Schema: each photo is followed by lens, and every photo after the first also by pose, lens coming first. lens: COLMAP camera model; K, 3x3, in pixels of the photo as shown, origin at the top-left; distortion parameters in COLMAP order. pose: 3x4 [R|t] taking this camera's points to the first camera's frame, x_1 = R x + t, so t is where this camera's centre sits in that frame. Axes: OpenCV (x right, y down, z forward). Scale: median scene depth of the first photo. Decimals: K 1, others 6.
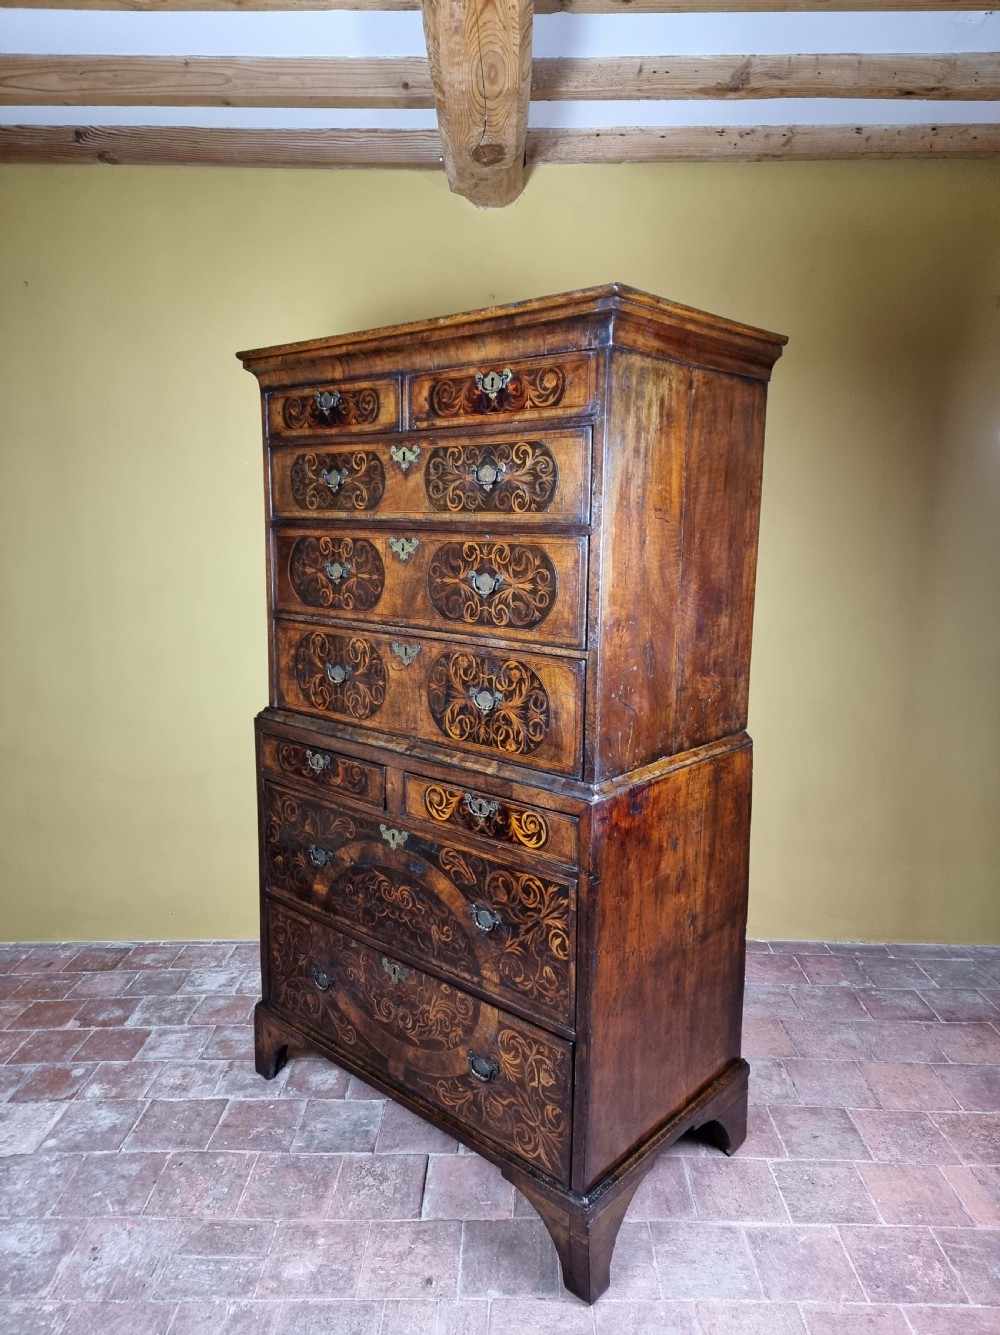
lens RADIAL K [[937.8, 0, 498.1], [0, 937.8, 659.8], [0, 0, 1]] dist [0.092264, -0.077972]
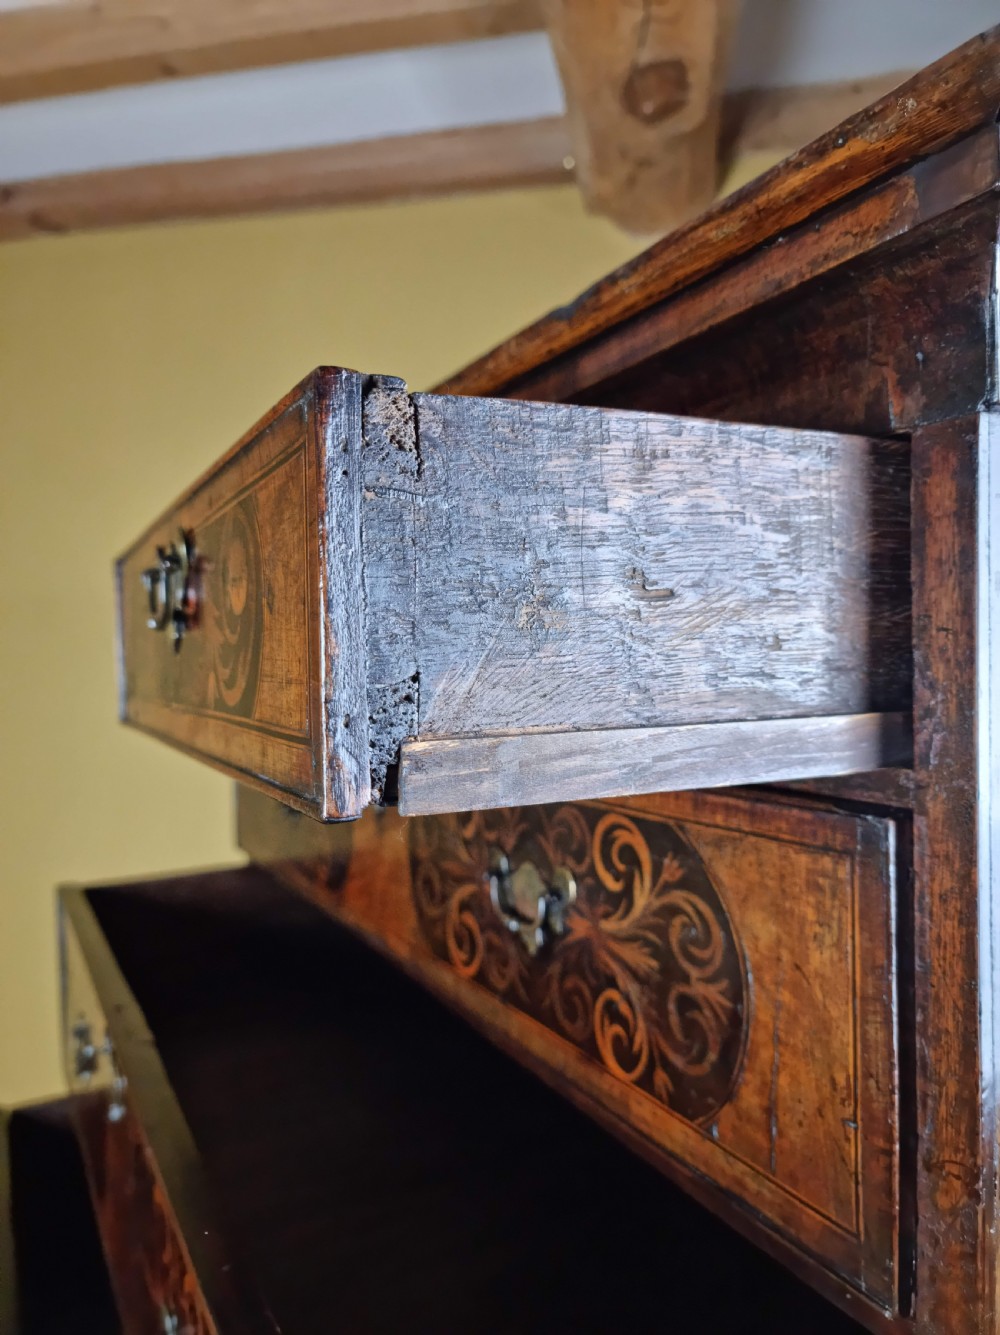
lens RADIAL K [[947.8, 0, 501.6], [0, 947.8, 667.1], [0, 0, 1]] dist [0.032960, -0.081756]
pose [[0.940630, -0.021992, -0.338720, 0.066786], [-0.028851, 0.989108, -0.144339, -0.184395], [0.338205, 0.145542, 0.929750, 0.588231]]
